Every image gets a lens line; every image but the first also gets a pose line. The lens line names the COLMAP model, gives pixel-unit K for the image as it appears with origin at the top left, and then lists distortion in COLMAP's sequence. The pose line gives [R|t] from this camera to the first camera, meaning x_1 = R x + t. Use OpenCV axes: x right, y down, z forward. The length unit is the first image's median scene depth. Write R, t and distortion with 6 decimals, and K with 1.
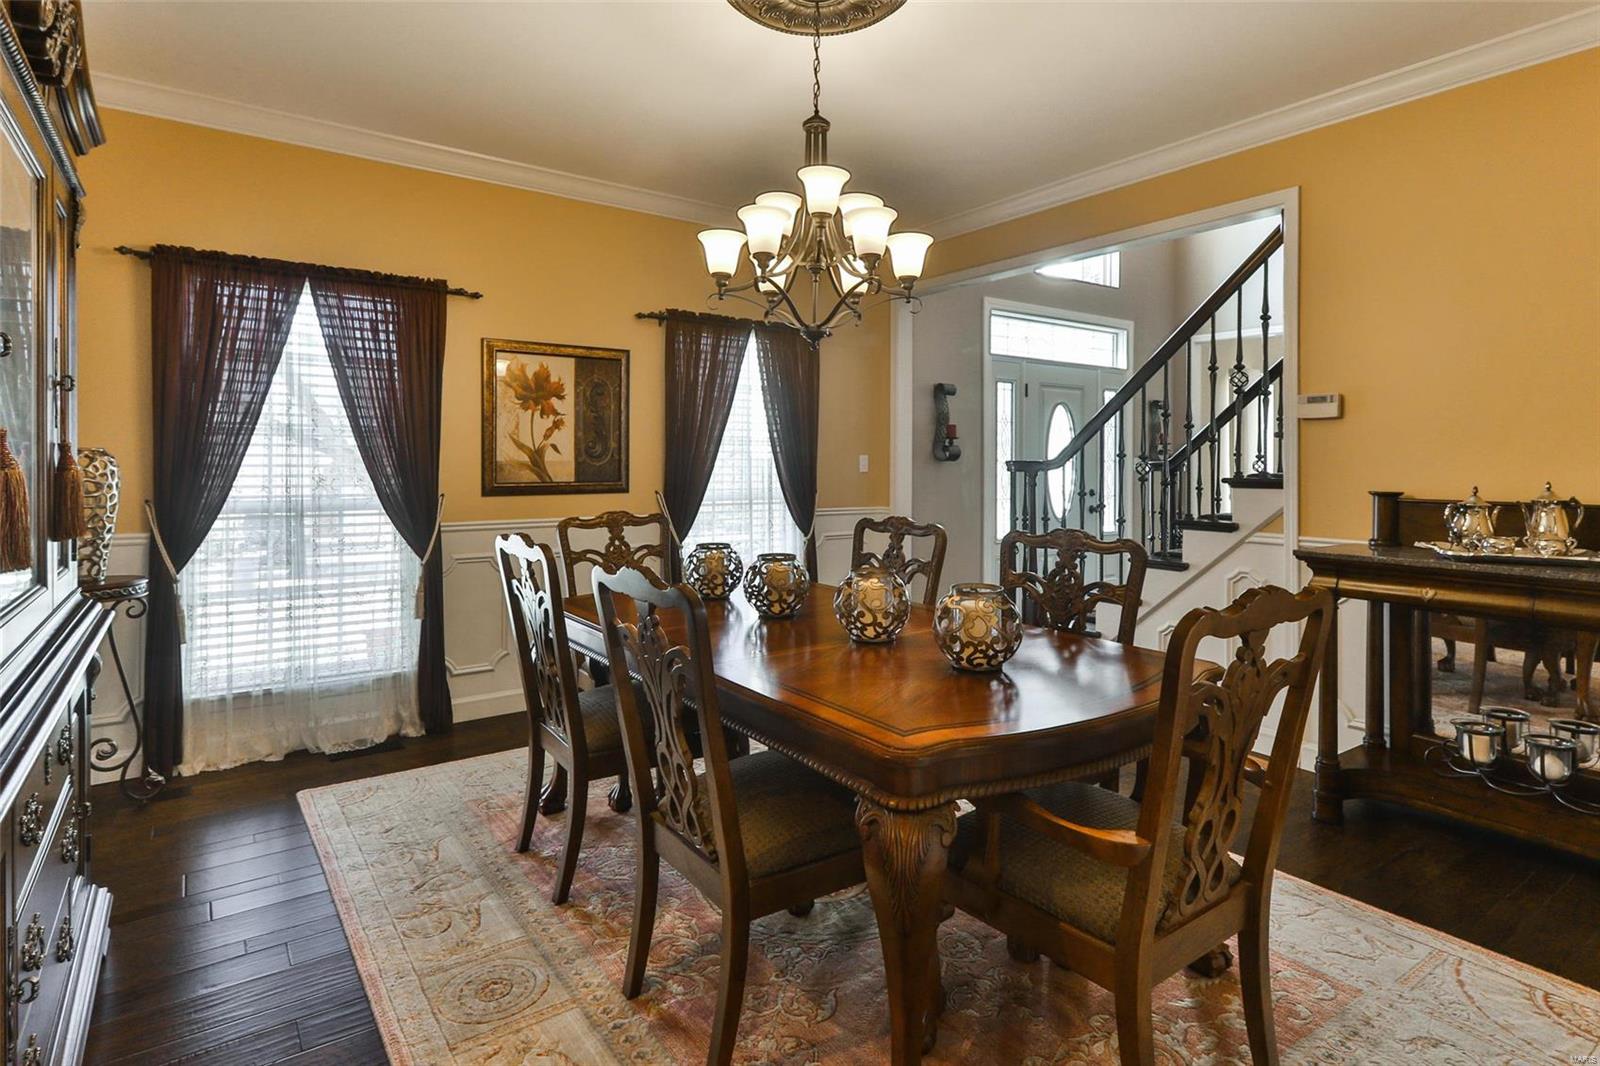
lens RADIAL K [[836.6, 0, 805.2], [0, 836.6, 534.1], [0, 0, 1]] dist [0.016781, -0.000804]
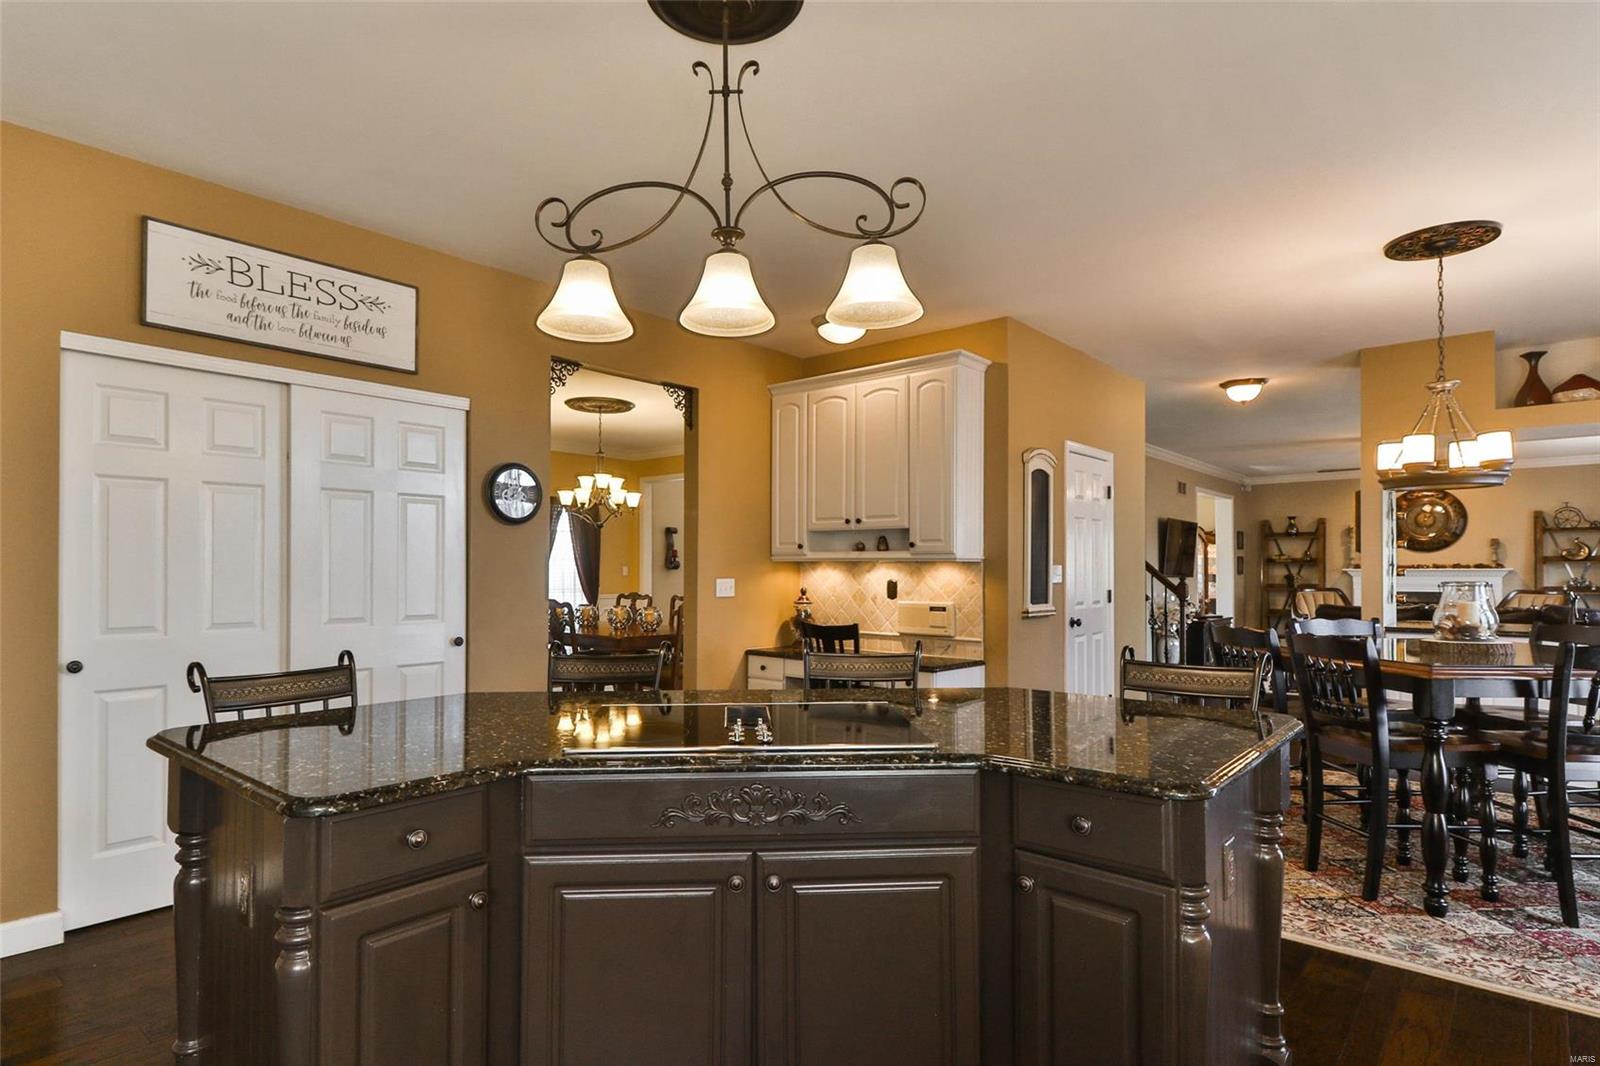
lens RADIAL K [[836.6, 0, 801.7], [0, 836.6, 550.0], [0, 0, 1]] dist [0.016781, -0.000804]
pose [[0.967309, 0.001458, 0.253598, -0.023360], [0.026275, 0.994026, -0.105936, 0.079857], [-0.252238, 0.109136, 0.961491, -0.931921]]
